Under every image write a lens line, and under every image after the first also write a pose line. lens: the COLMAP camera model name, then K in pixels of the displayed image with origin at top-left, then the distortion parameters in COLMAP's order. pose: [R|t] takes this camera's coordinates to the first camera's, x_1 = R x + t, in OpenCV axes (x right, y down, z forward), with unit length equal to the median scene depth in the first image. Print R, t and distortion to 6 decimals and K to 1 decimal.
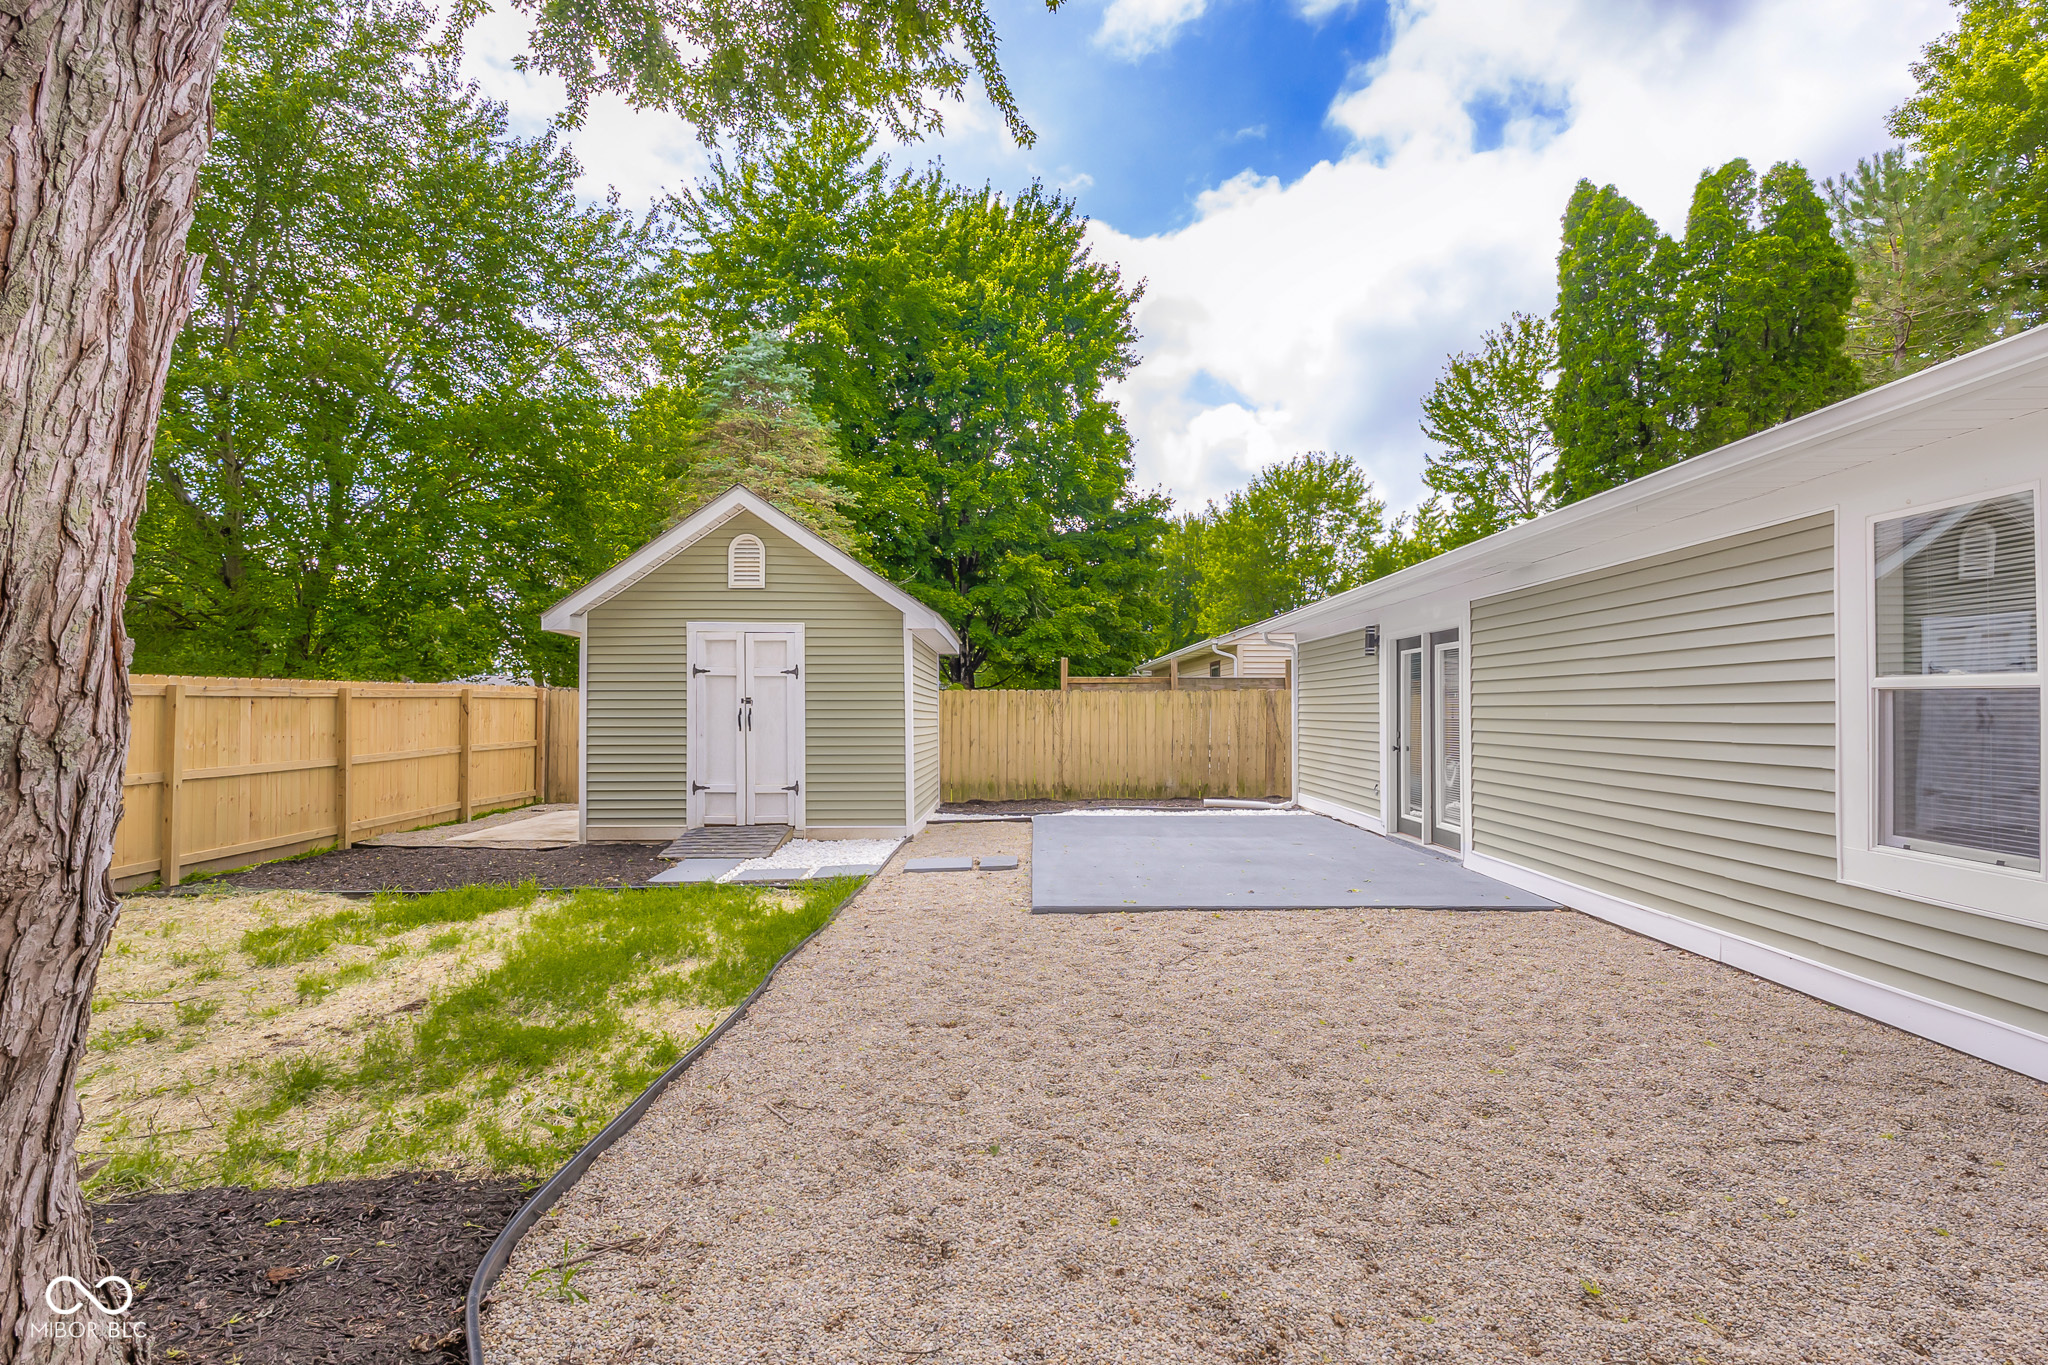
lens RADIAL K [[1019.2, 0, 1024.0], [0, 1019.2, 682.5], [0, 0, 1]] dist [-0.001257, 0.000706]
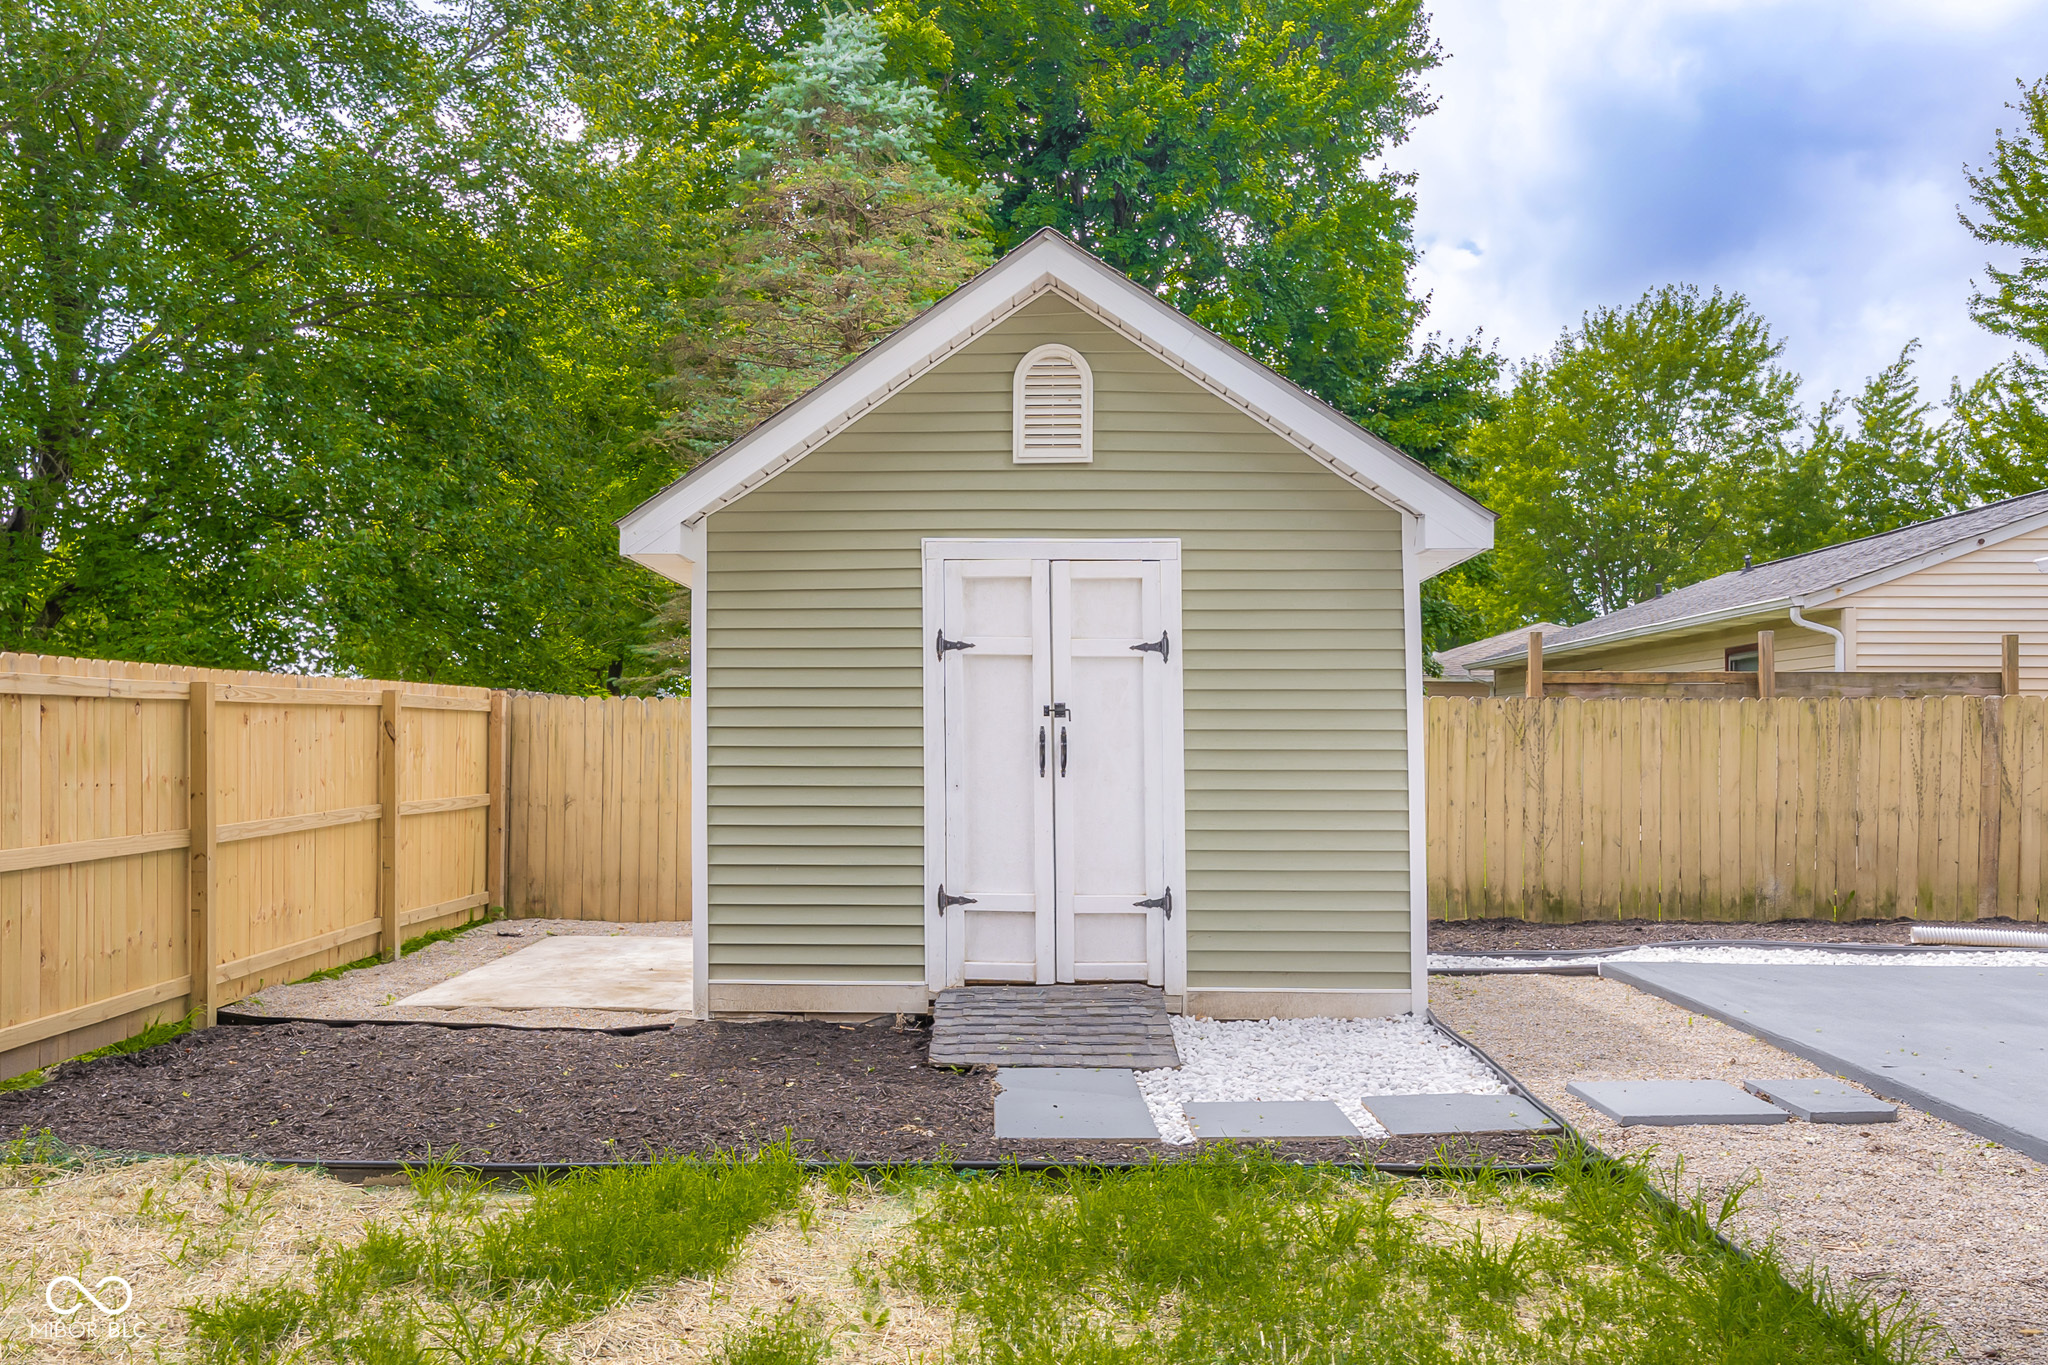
lens RADIAL K [[1685.3, 0, 955.4], [0, 1685.3, 724.4], [0, 0, 1]] dist [0.003144, 0.000101]
pose [[0.997991, 0.002572, -0.063306, -0.223994], [-0.001696, 0.999902, 0.013889, 0.011407], [0.063336, -0.013754, 0.997898, 0.204339]]
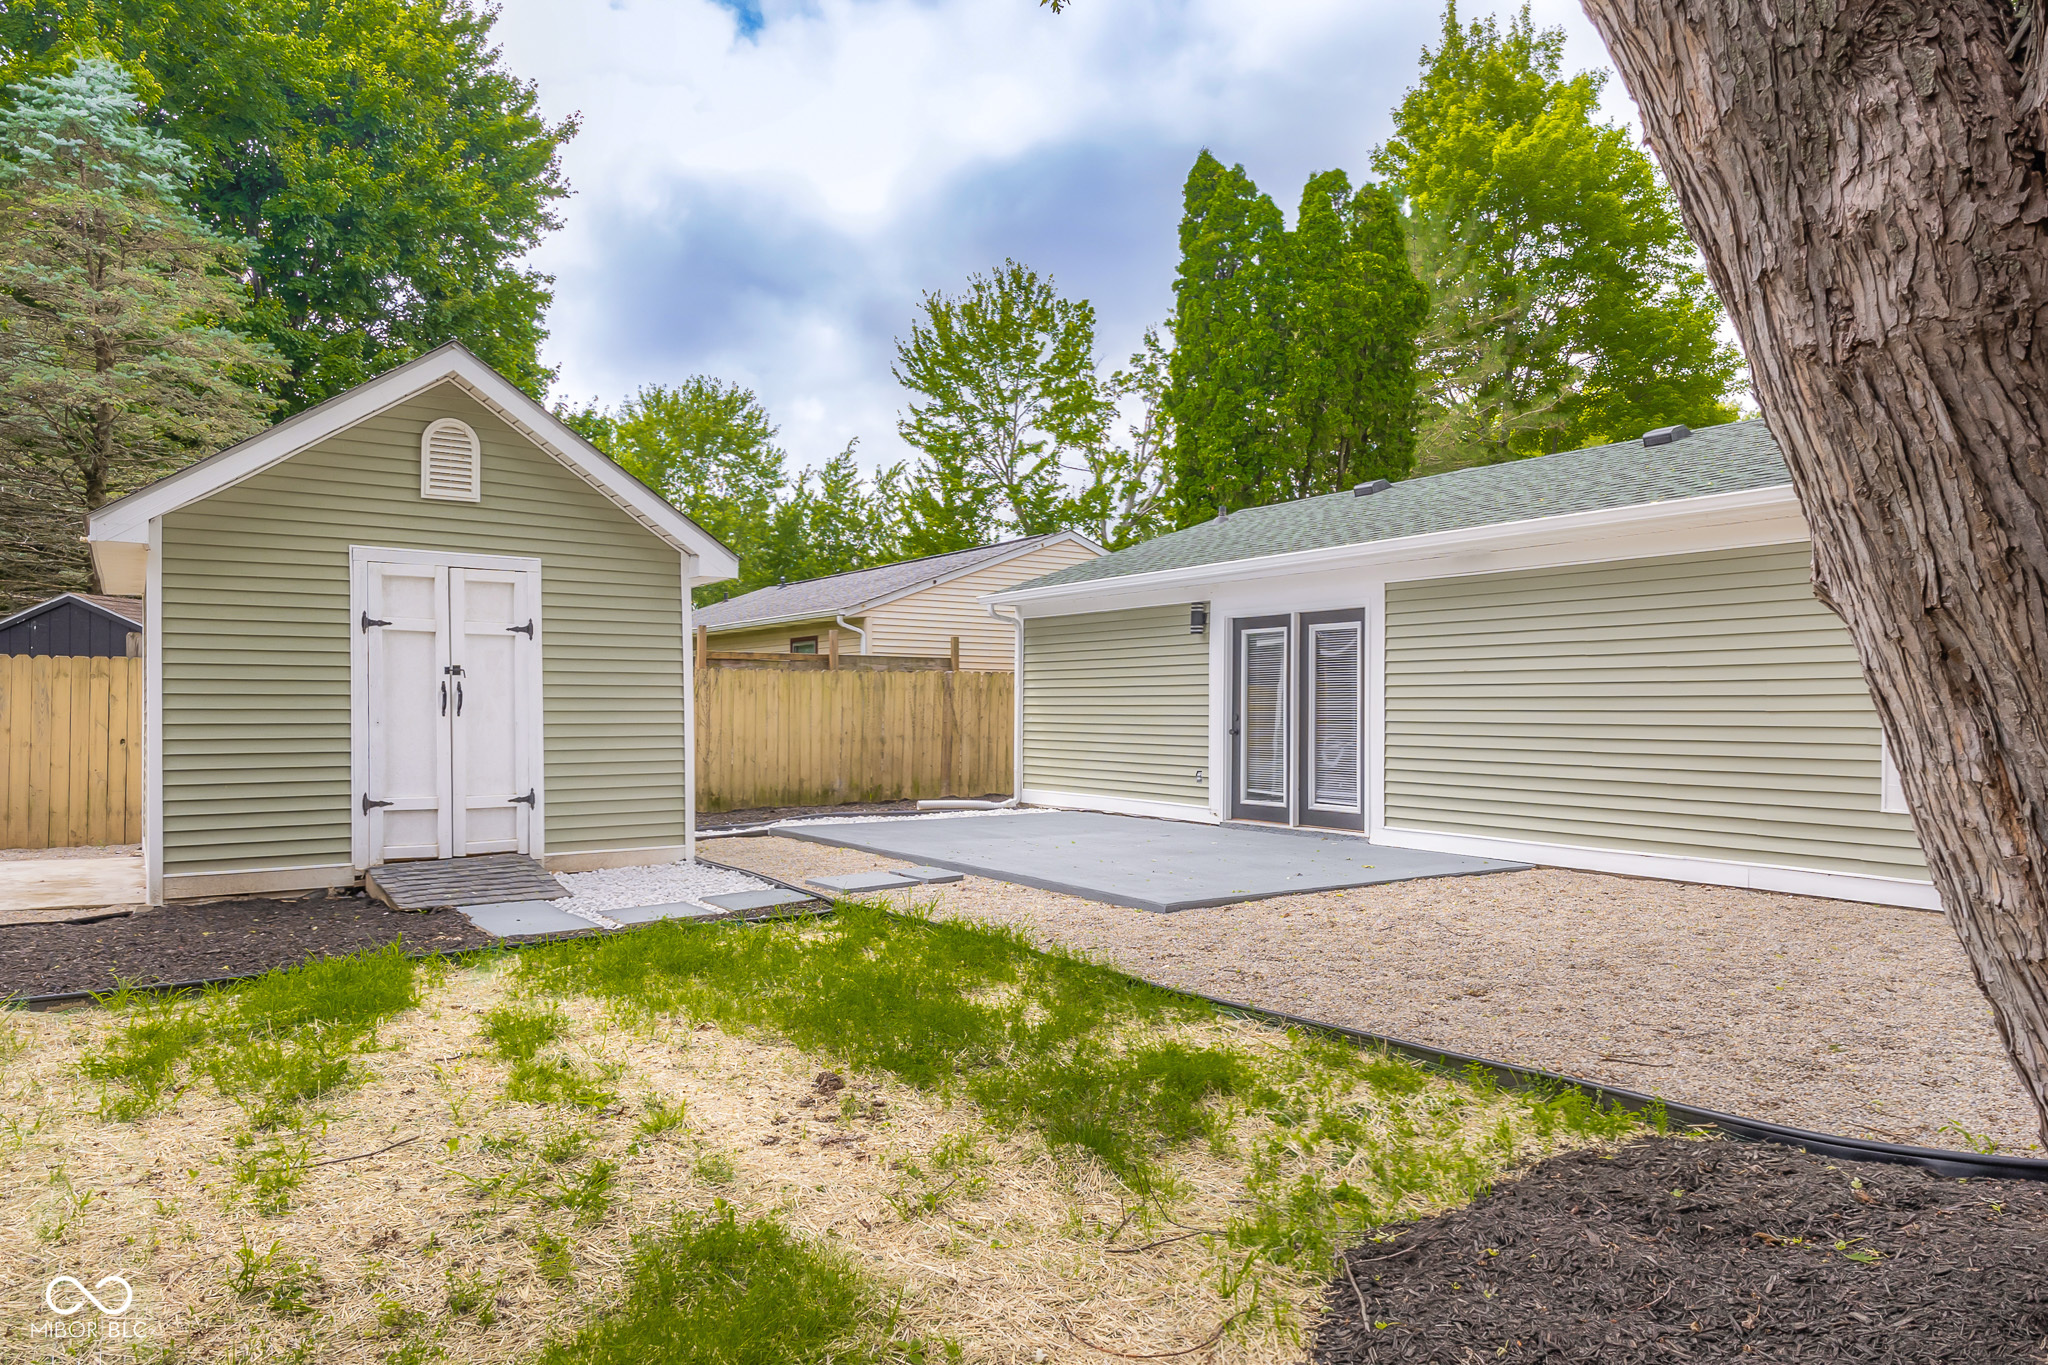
lens RADIAL K [[1312.9, 0, 1021.2], [0, 1312.9, 697.7], [0, 0, 1]] dist [0.003975, 0.001875]
pose [[0.827456, 0.006680, 0.561491, -0.371484], [-0.017743, 0.999741, 0.014253, 0.014054], [-0.561250, -0.021756, 0.827360, 0.069521]]
